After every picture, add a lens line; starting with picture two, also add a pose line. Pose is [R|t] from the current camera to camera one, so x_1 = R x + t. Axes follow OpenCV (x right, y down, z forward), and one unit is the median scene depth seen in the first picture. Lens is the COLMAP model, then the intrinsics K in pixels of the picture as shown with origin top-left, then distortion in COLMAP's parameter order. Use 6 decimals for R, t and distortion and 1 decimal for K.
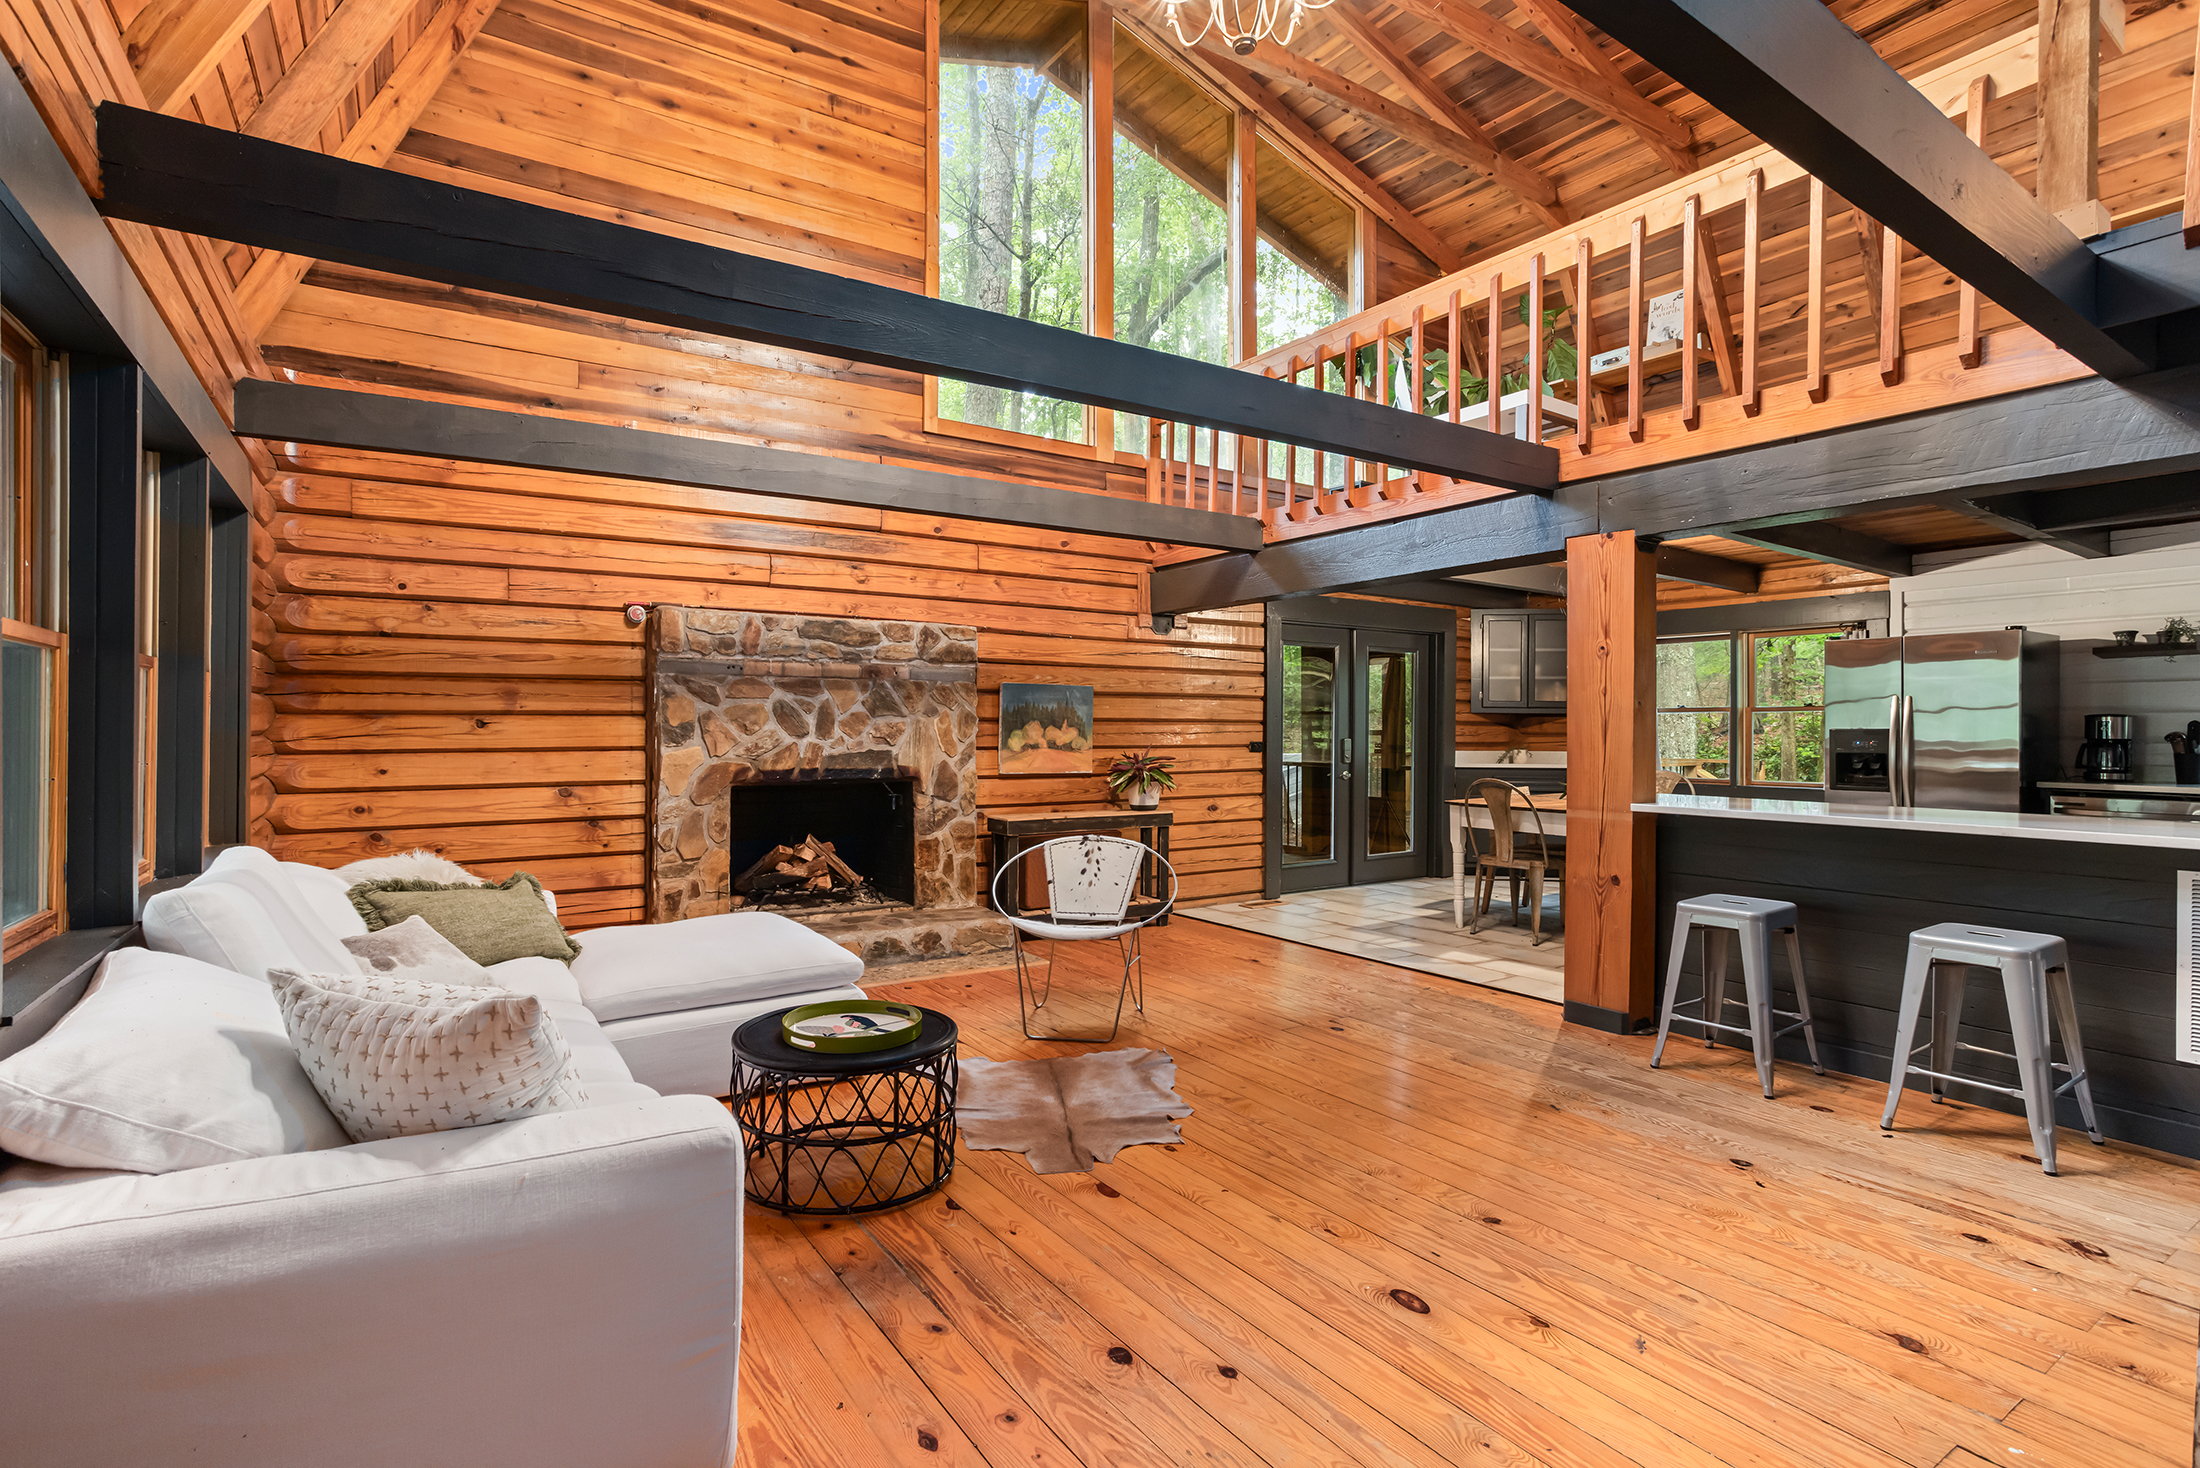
lens RADIAL K [[1067.4, 0, 1084.0], [0, 1067.4, 735.0], [0, 0, 1]] dist [-0.061835, 0.041877]
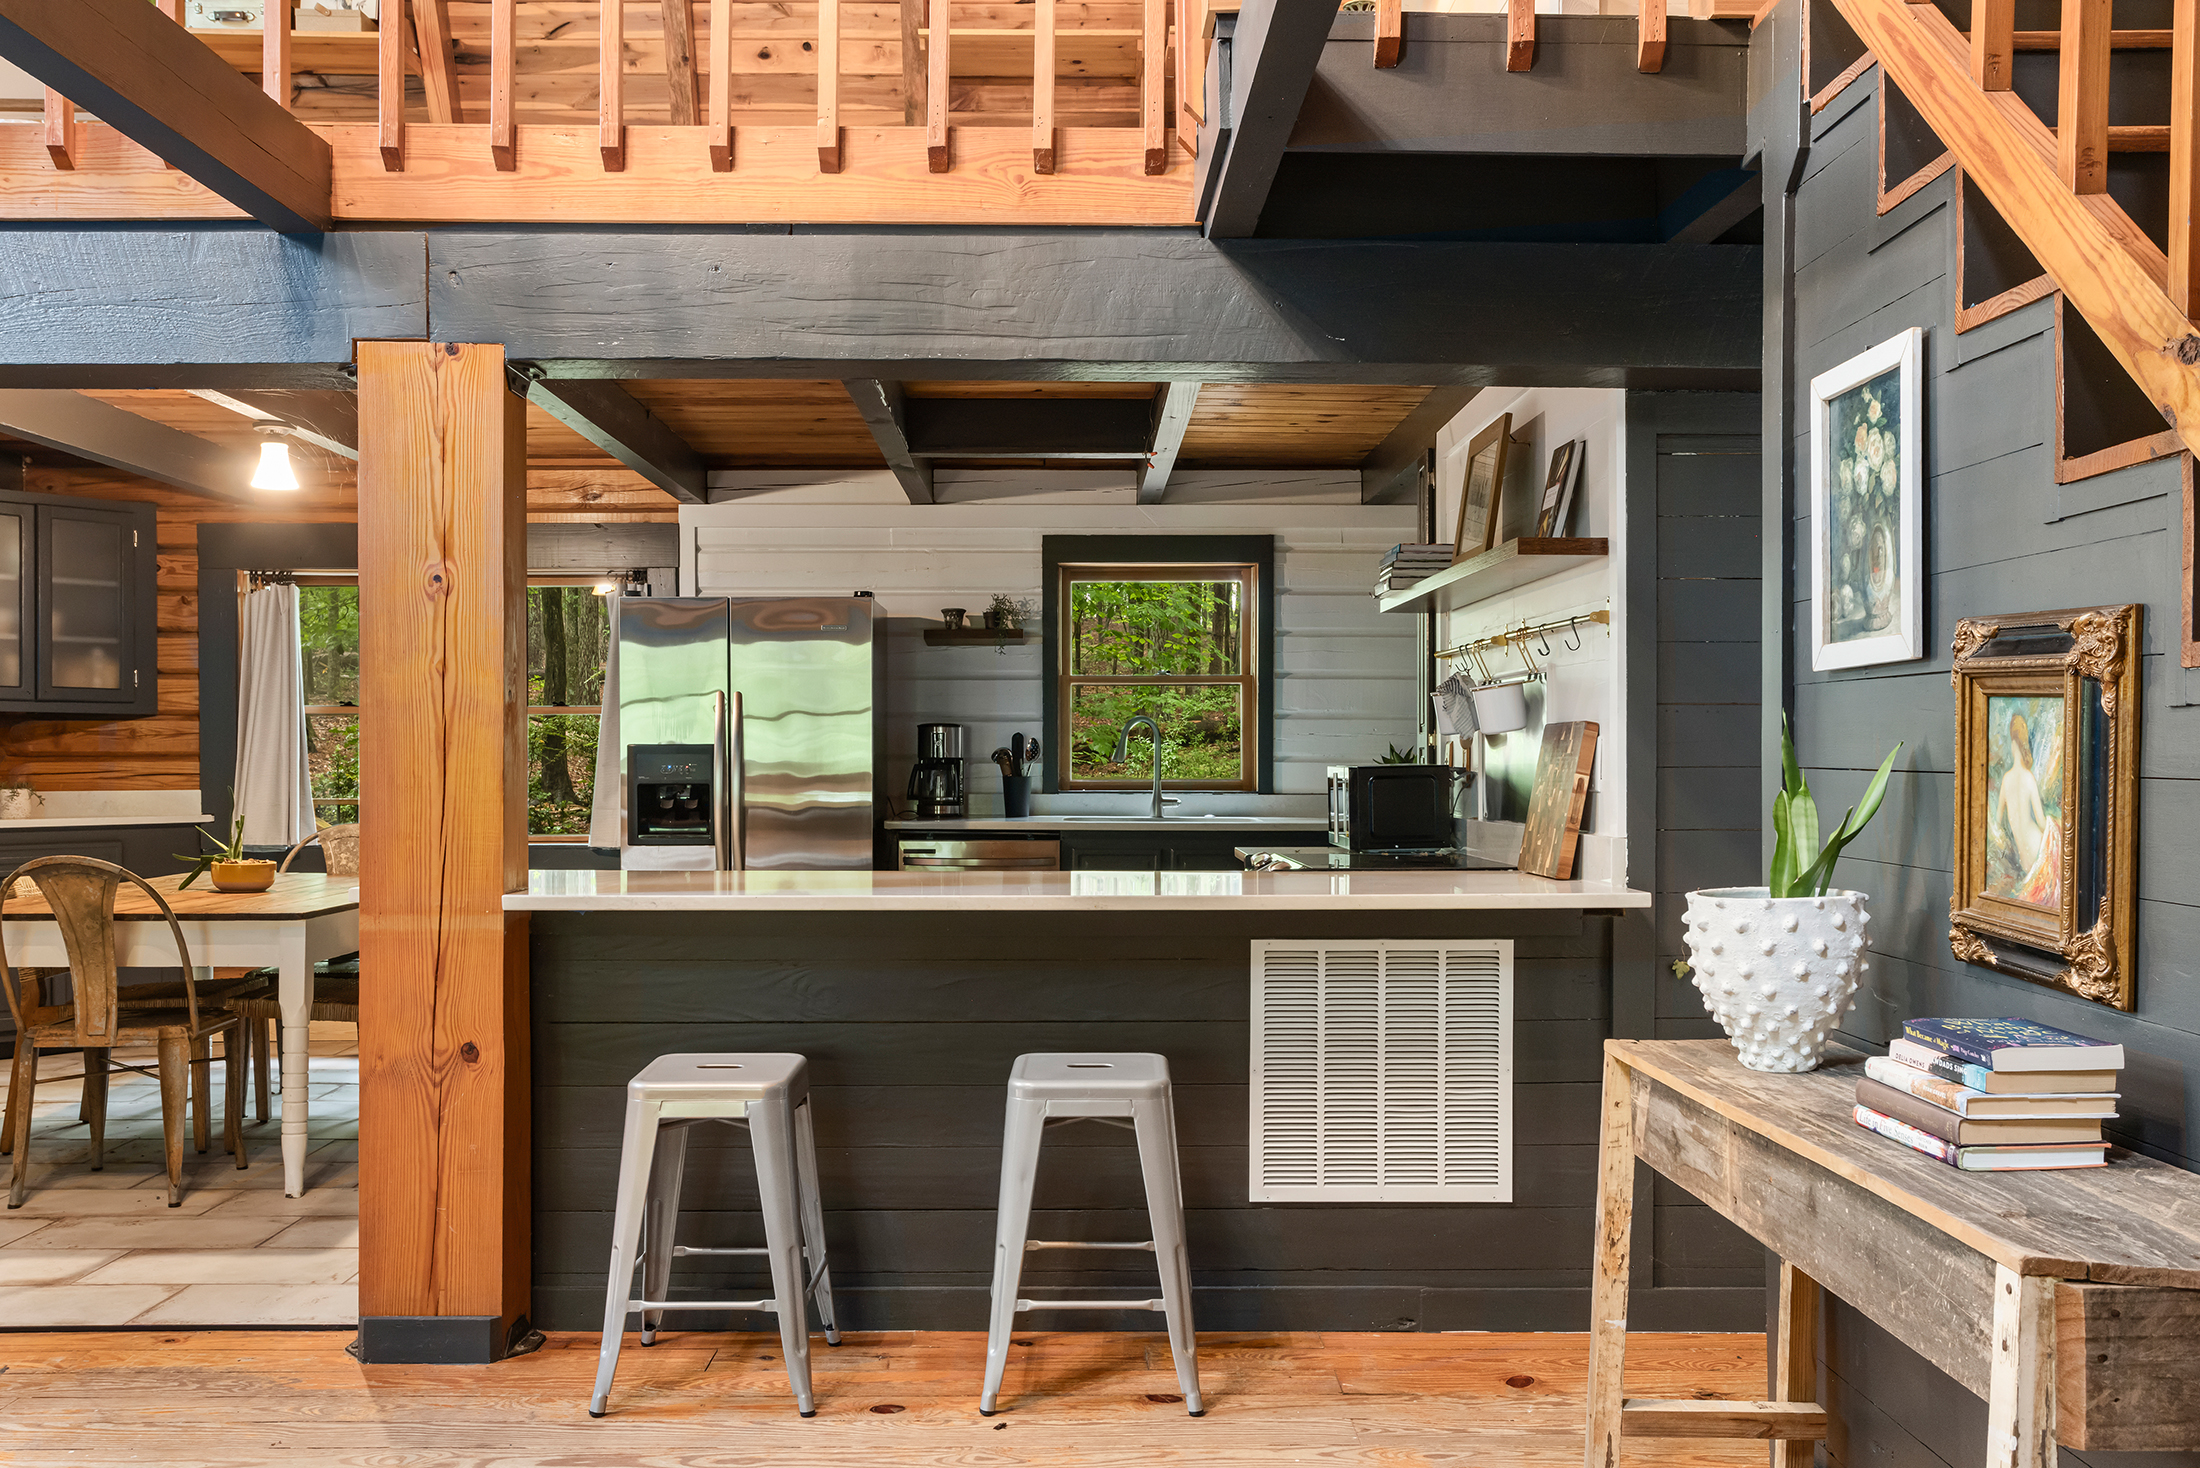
lens RADIAL K [[1886.6, 0, 1083.6], [0, 1886.6, 767.0], [0, 0, 1]] dist [0.008086, 0.016434]
pose [[0.545418, -0.011422, 0.838086, -0.060424], [0.006358, 0.999935, 0.009490, -0.001476], [-0.838140, 0.000153, 0.545455, 0.214160]]
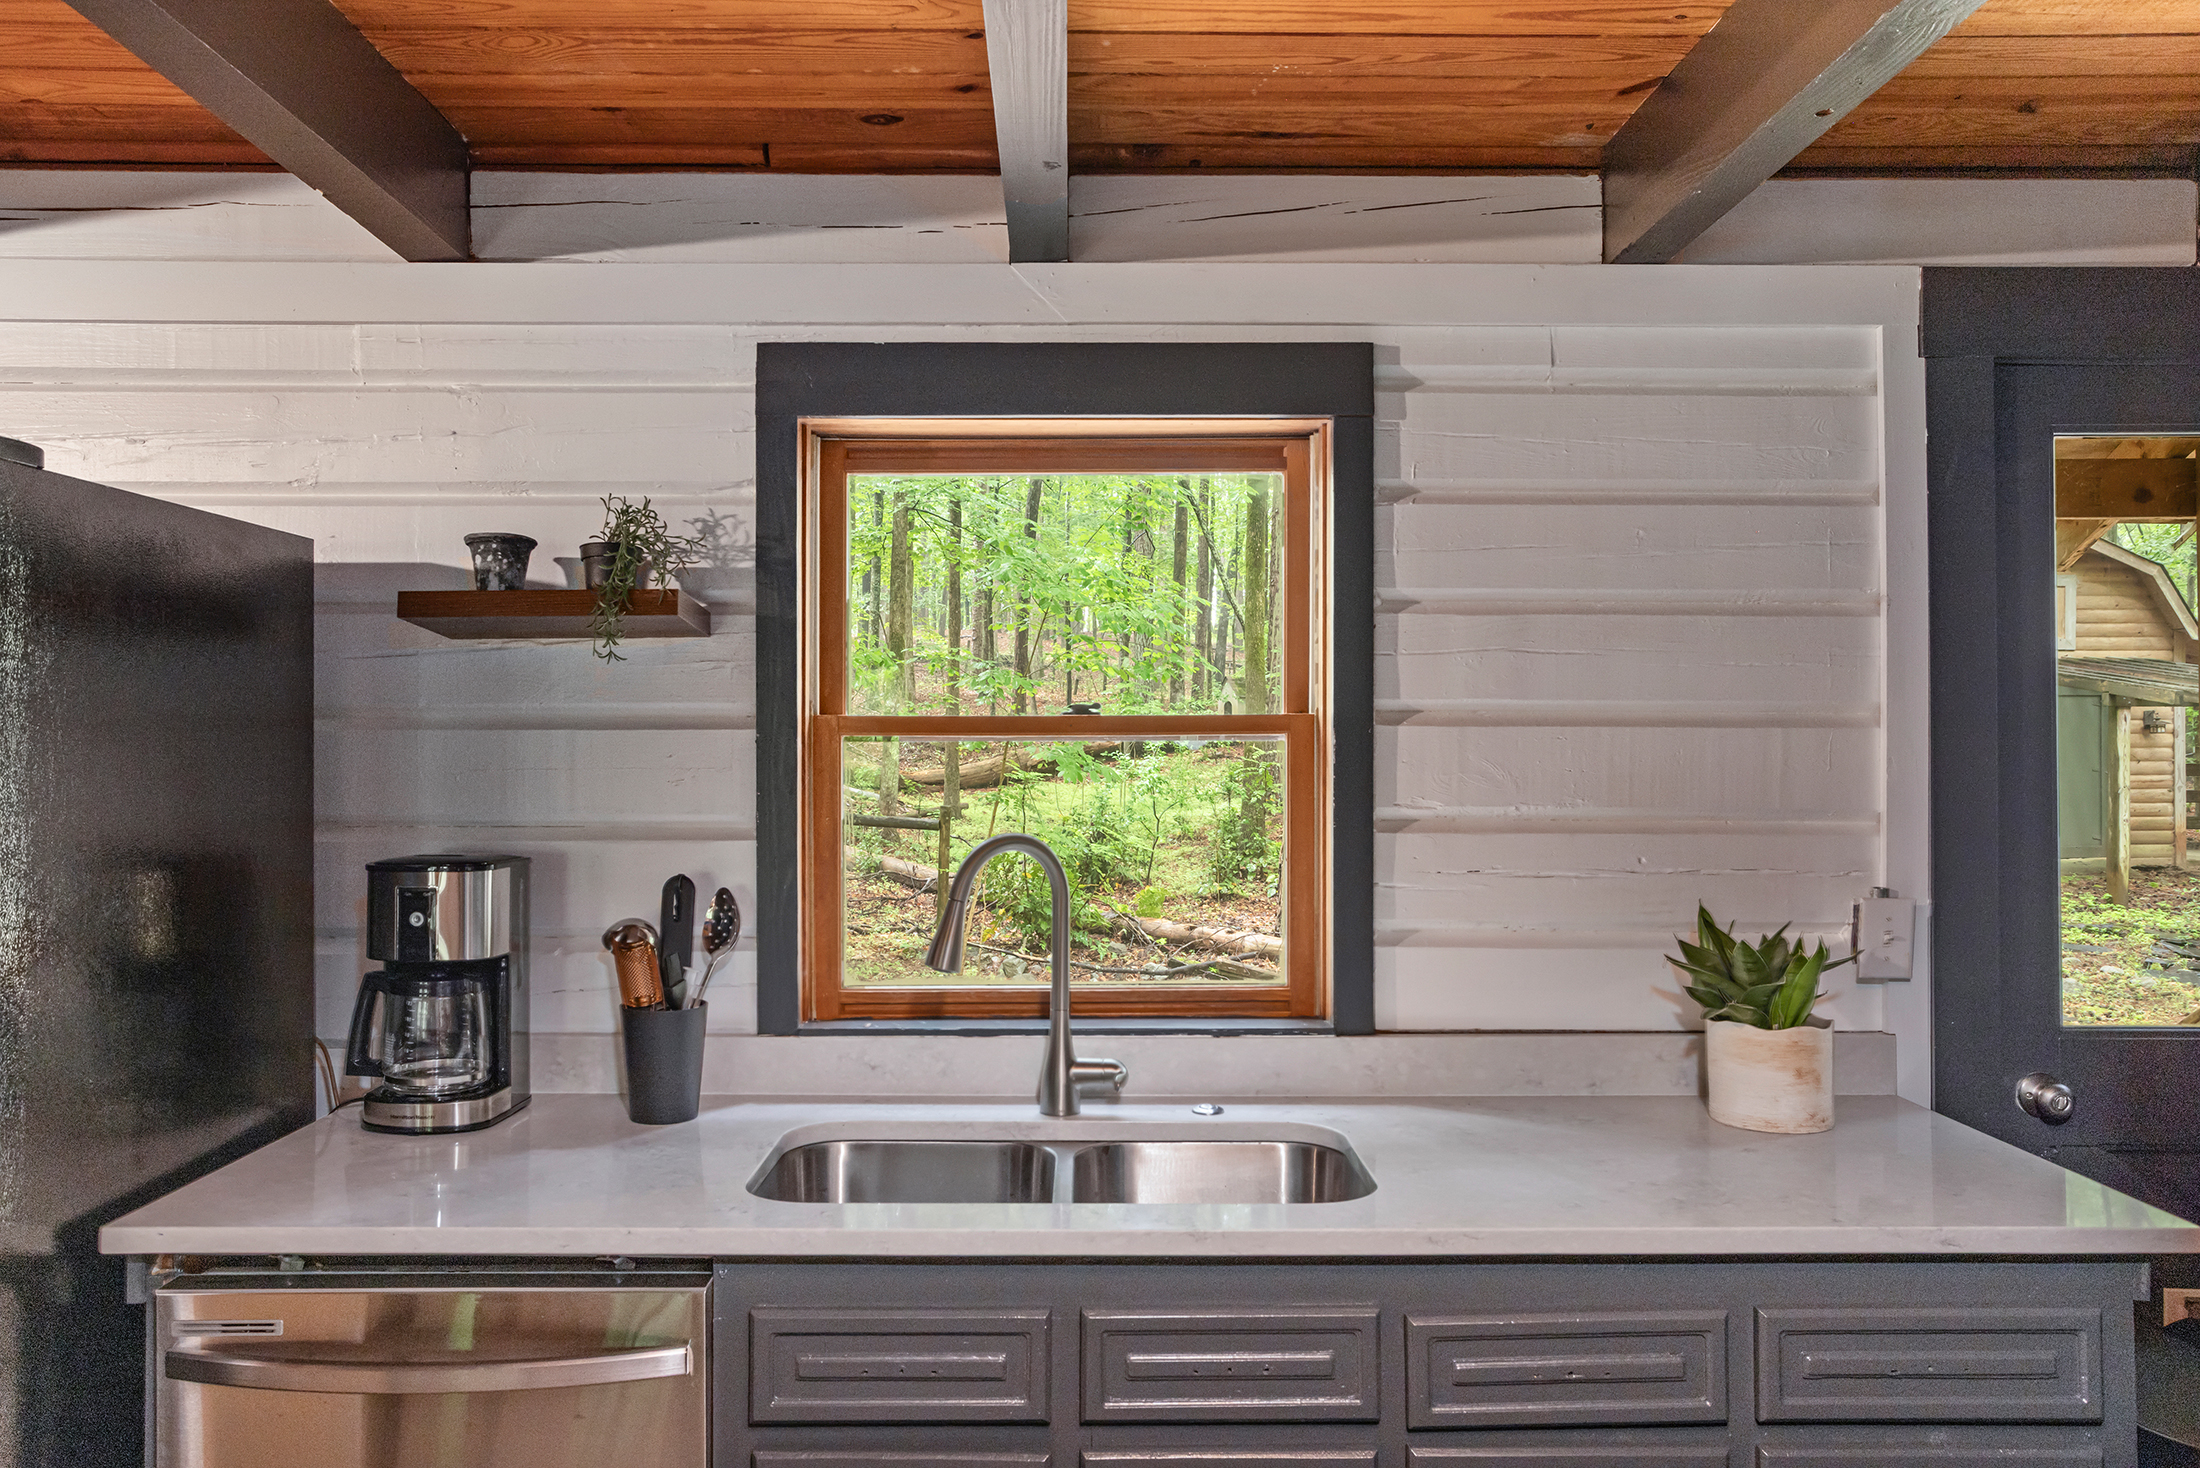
lens RADIAL K [[1561.4, 0, 1085.7], [0, 1561.4, 754.9], [0, 0, 1]] dist [-0.029570, 0.051787]
pose [[0.546824, -0.011066, 0.837174, 0.770314], [0.007223, 0.999938, 0.008500, -0.048161], [-0.837216, 0.001400, 0.546870, 0.682039]]
